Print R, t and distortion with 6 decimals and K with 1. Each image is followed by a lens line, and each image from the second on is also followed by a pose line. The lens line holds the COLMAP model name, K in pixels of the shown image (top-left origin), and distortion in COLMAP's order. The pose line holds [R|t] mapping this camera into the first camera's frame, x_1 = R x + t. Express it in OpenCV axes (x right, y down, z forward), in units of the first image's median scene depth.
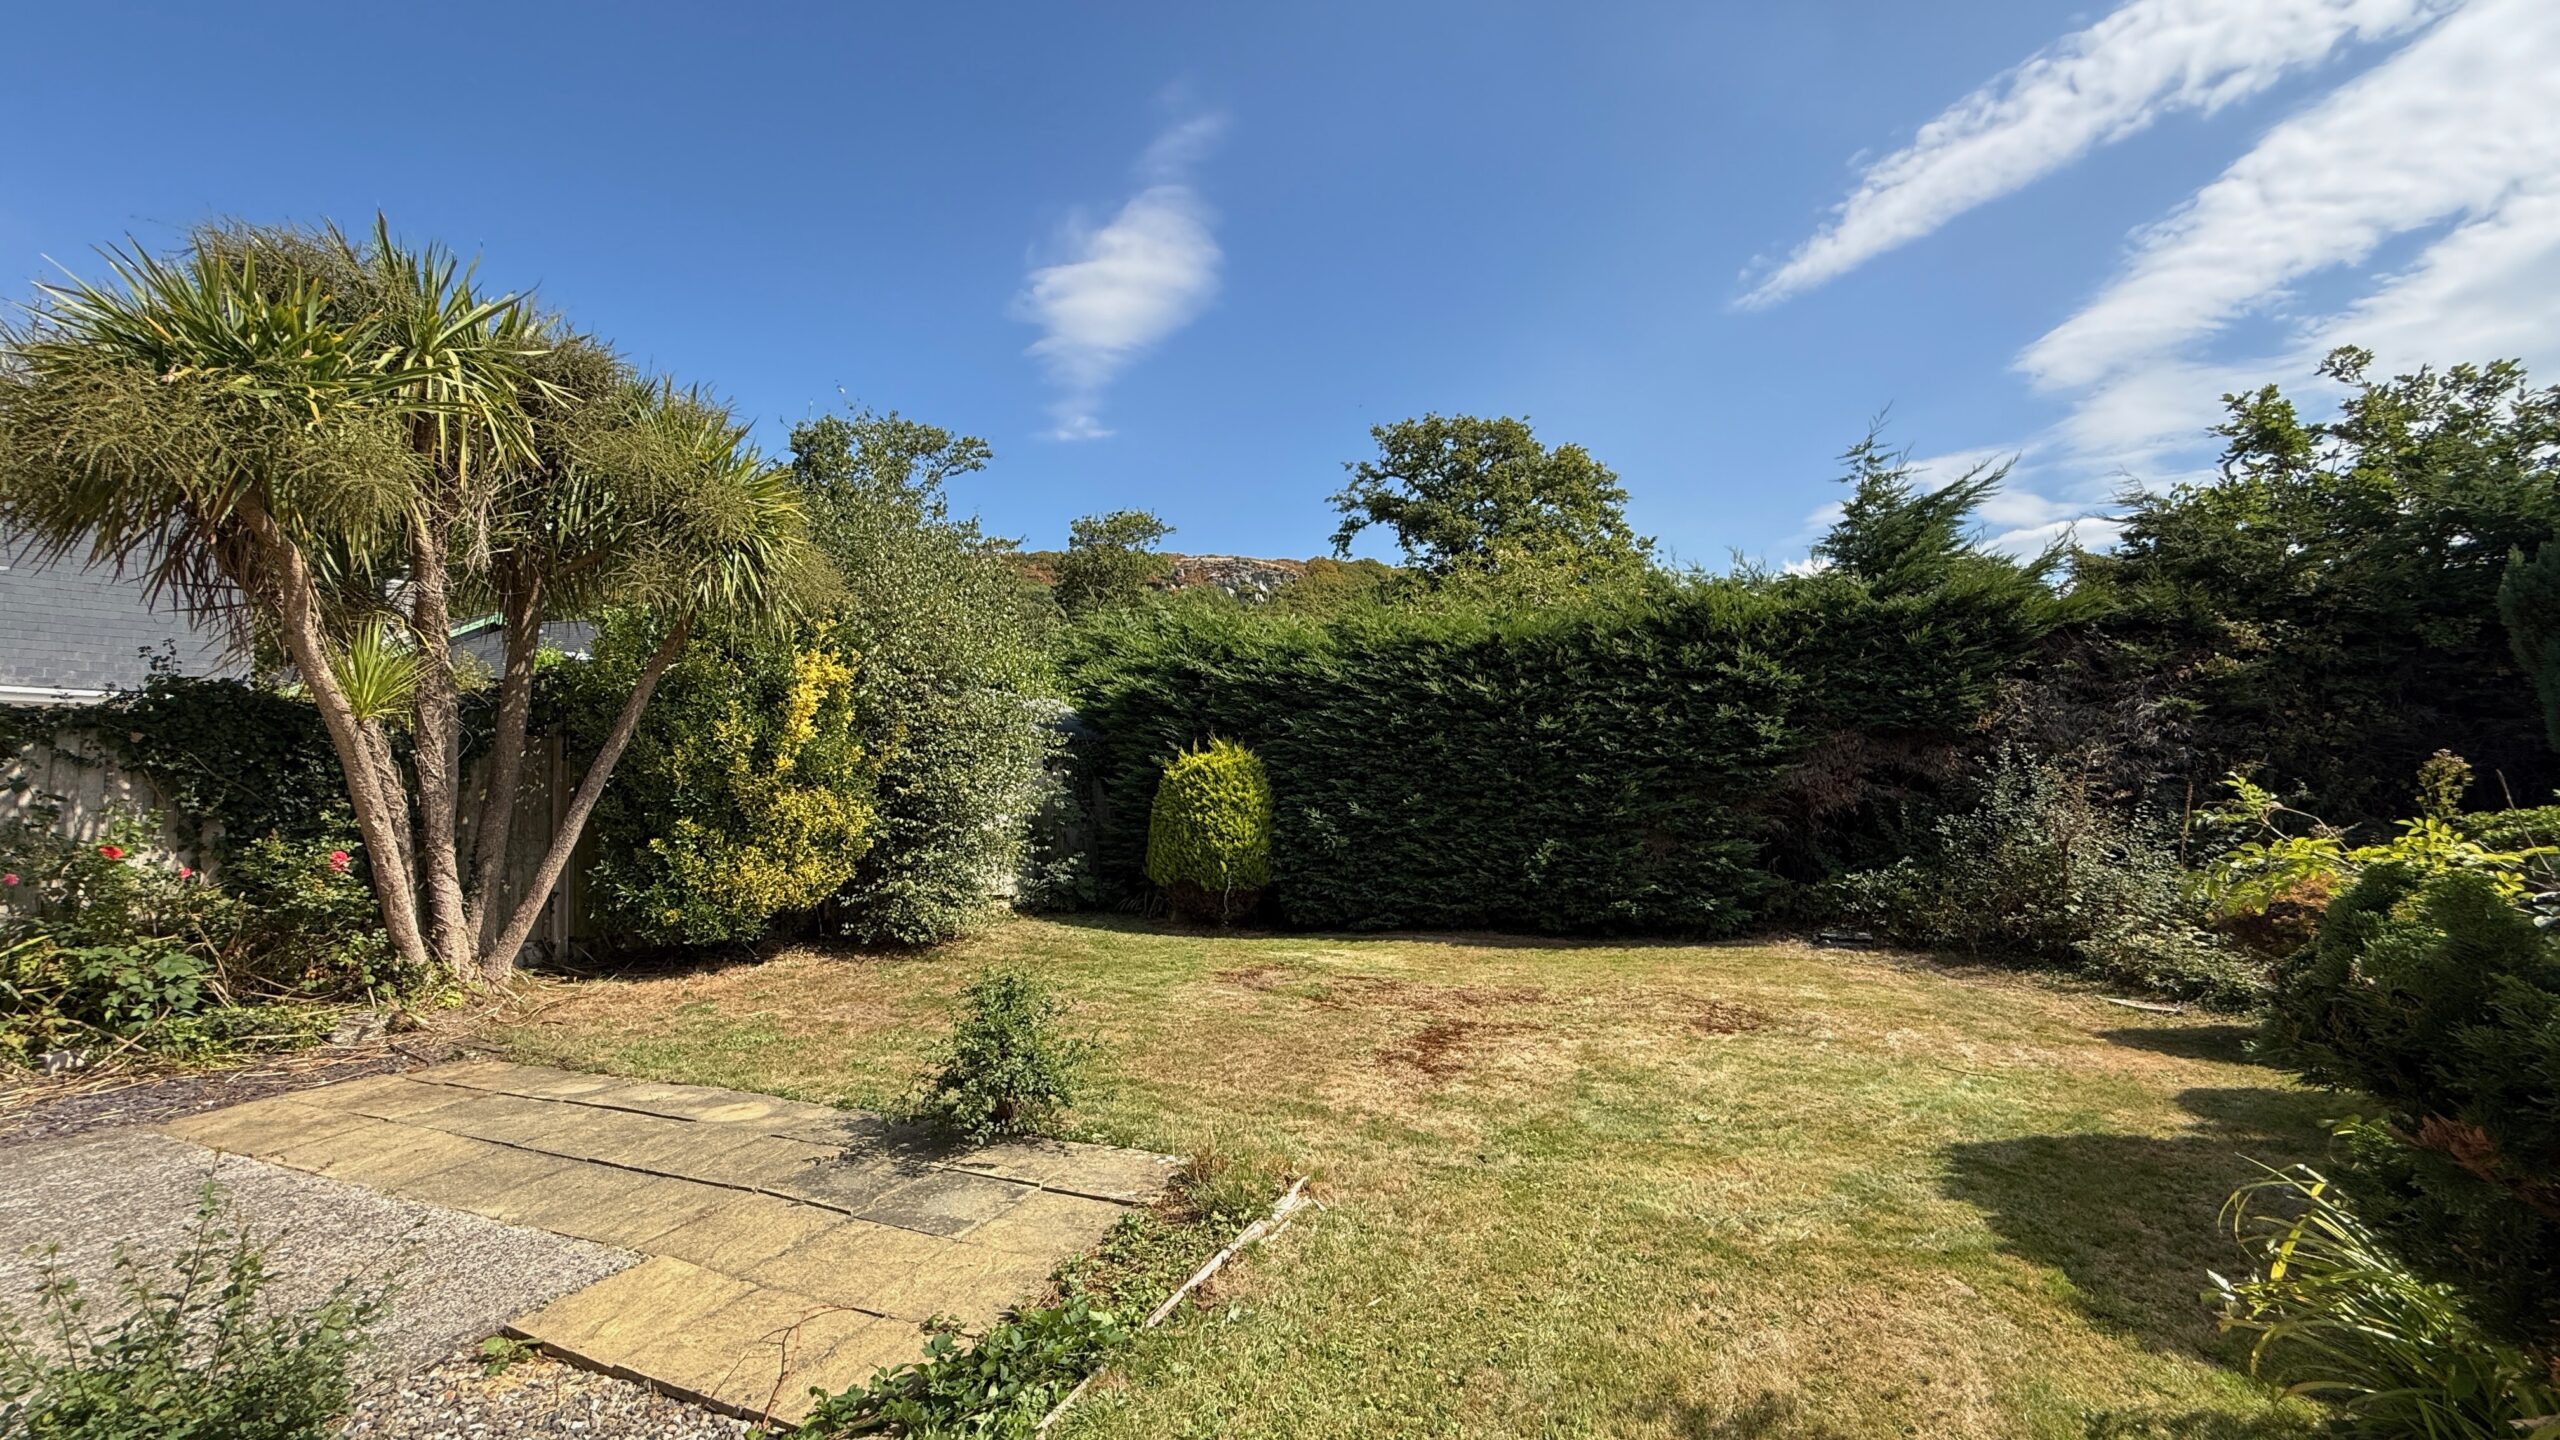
lens RADIAL K [[1019.9, 0, 1278.2], [0, 1019.9, 709.5], [0, 0, 1]] dist [-0.001109, 0.000707]
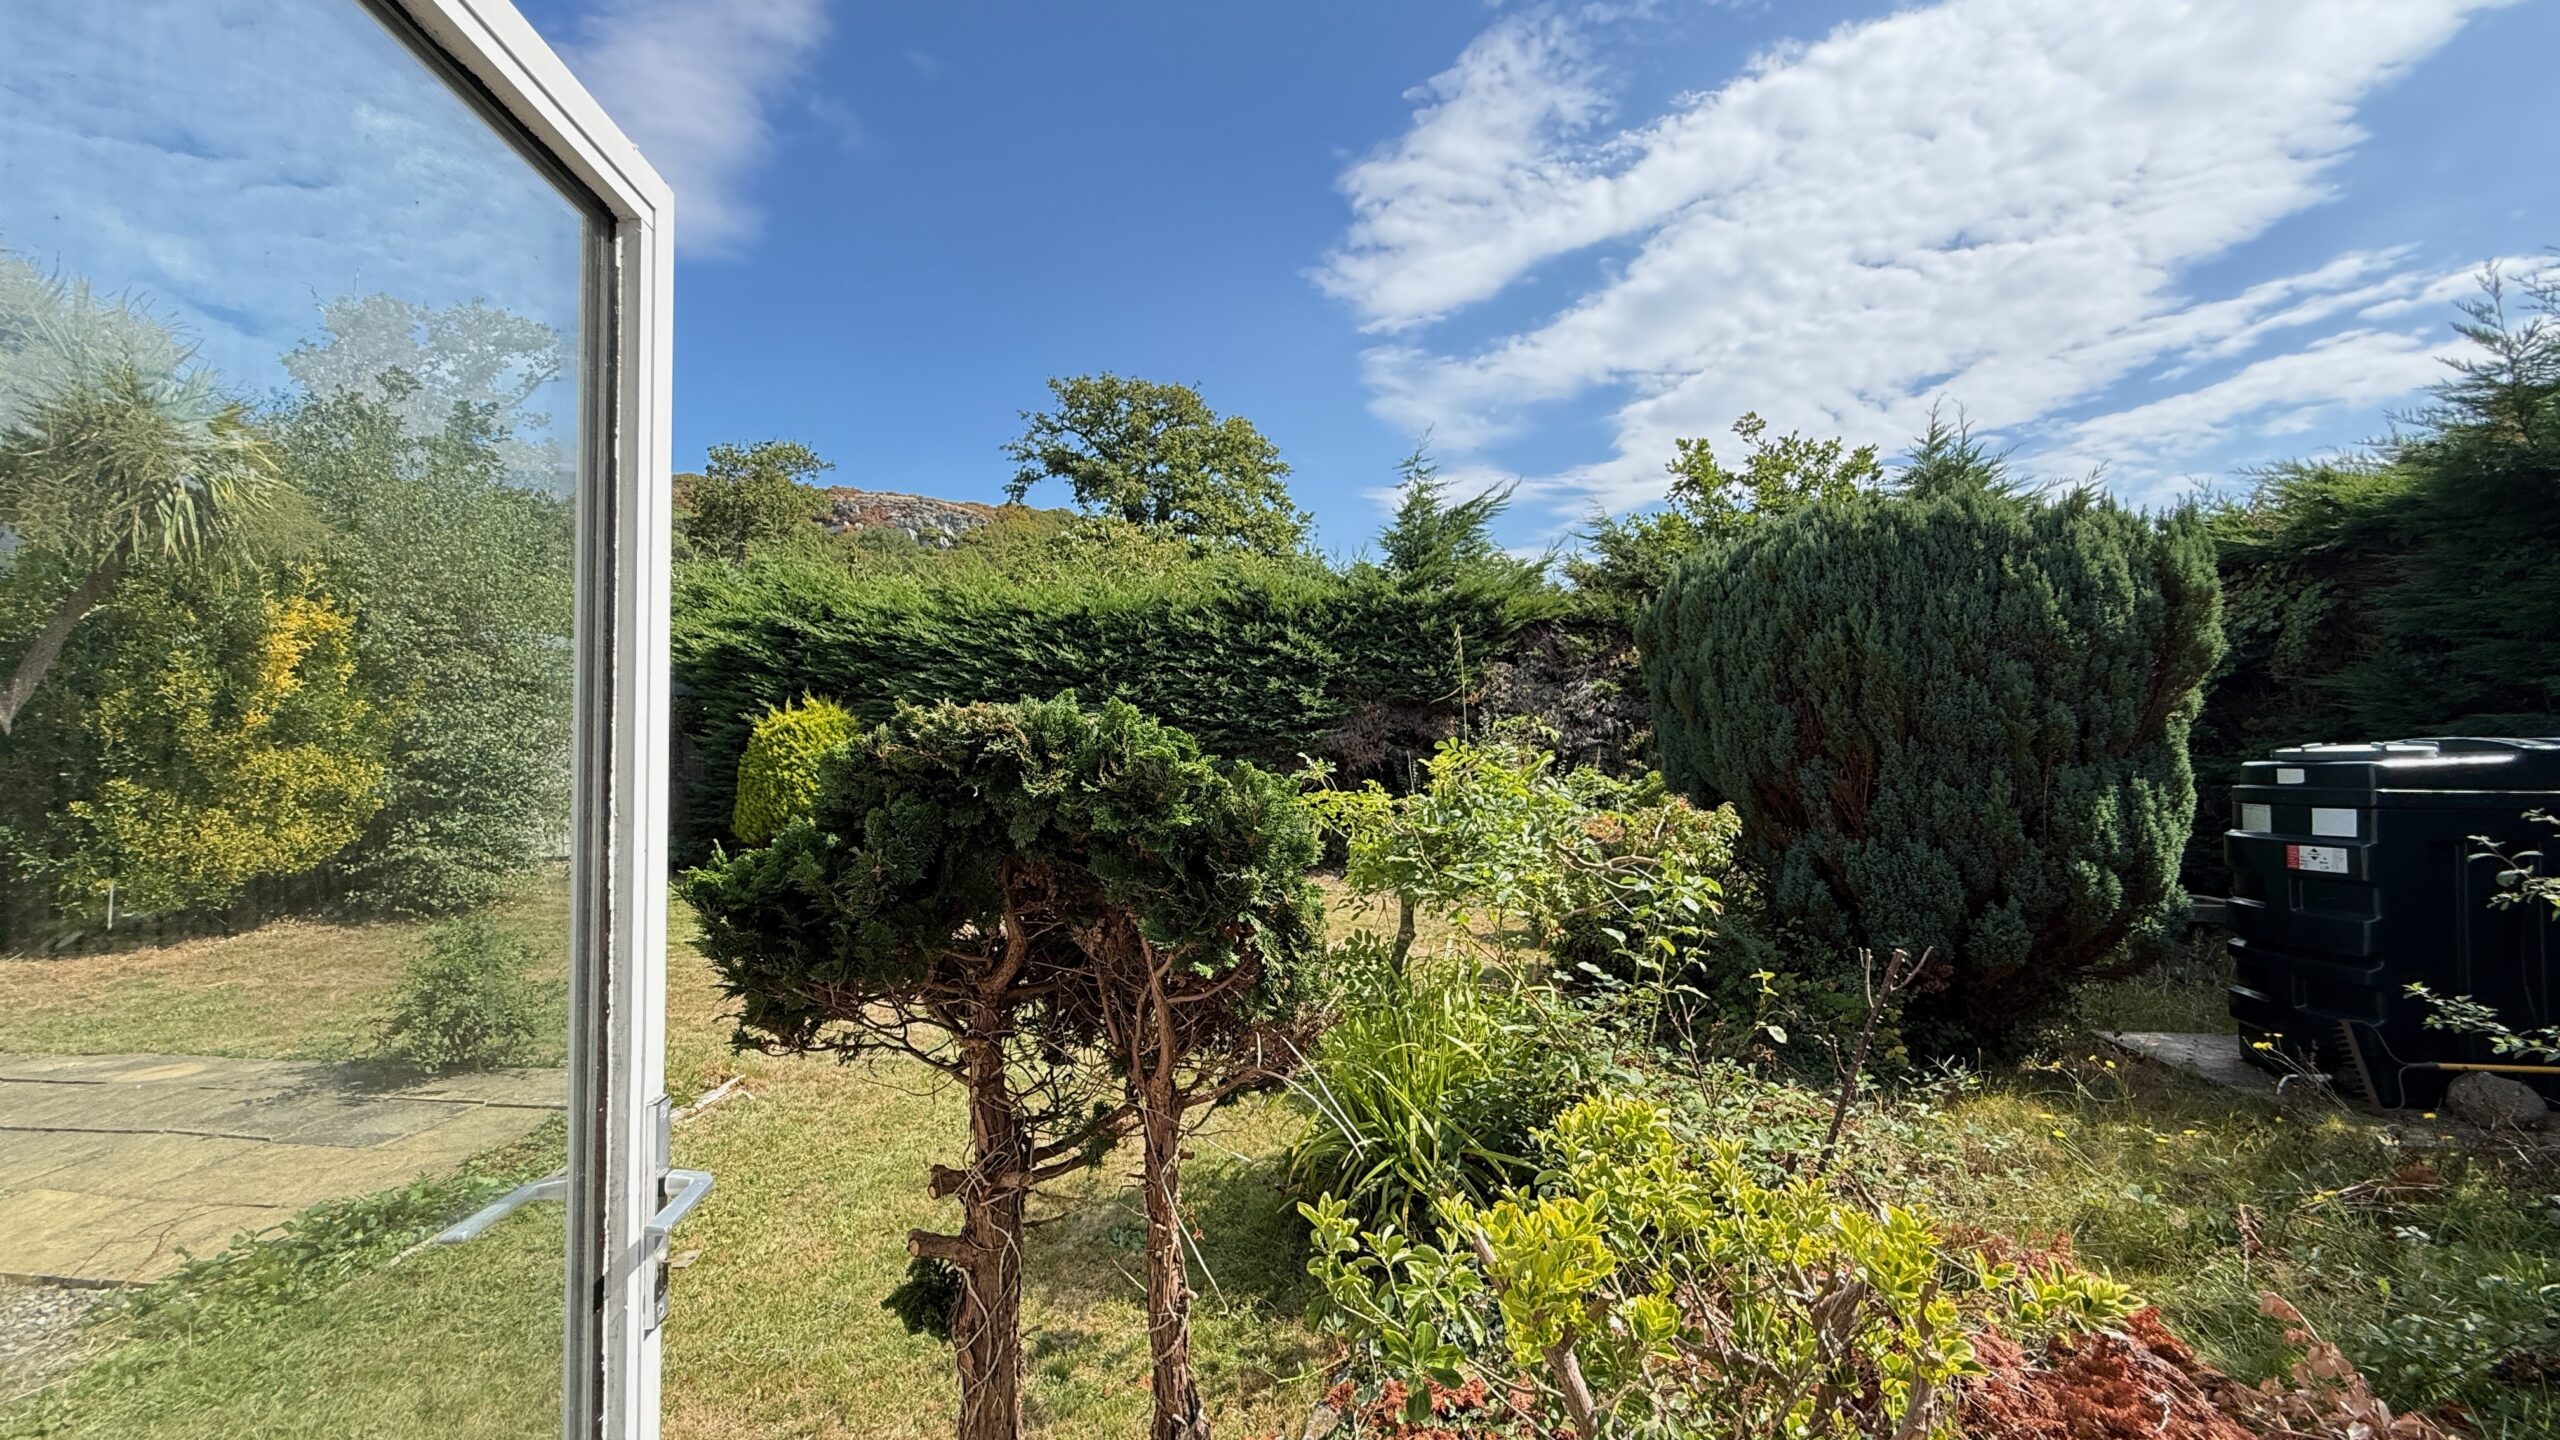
lens RADIAL K [[1019.9, 0, 1269.8], [0, 1019.9, 721.0], [0, 0, 1]] dist [-0.001109, 0.000707]
pose [[0.957780, 0.012362, 0.287237, 0.098038], [-0.028042, 0.998328, 0.050539, -0.013628], [-0.286132, -0.056460, 0.956525, -0.111507]]
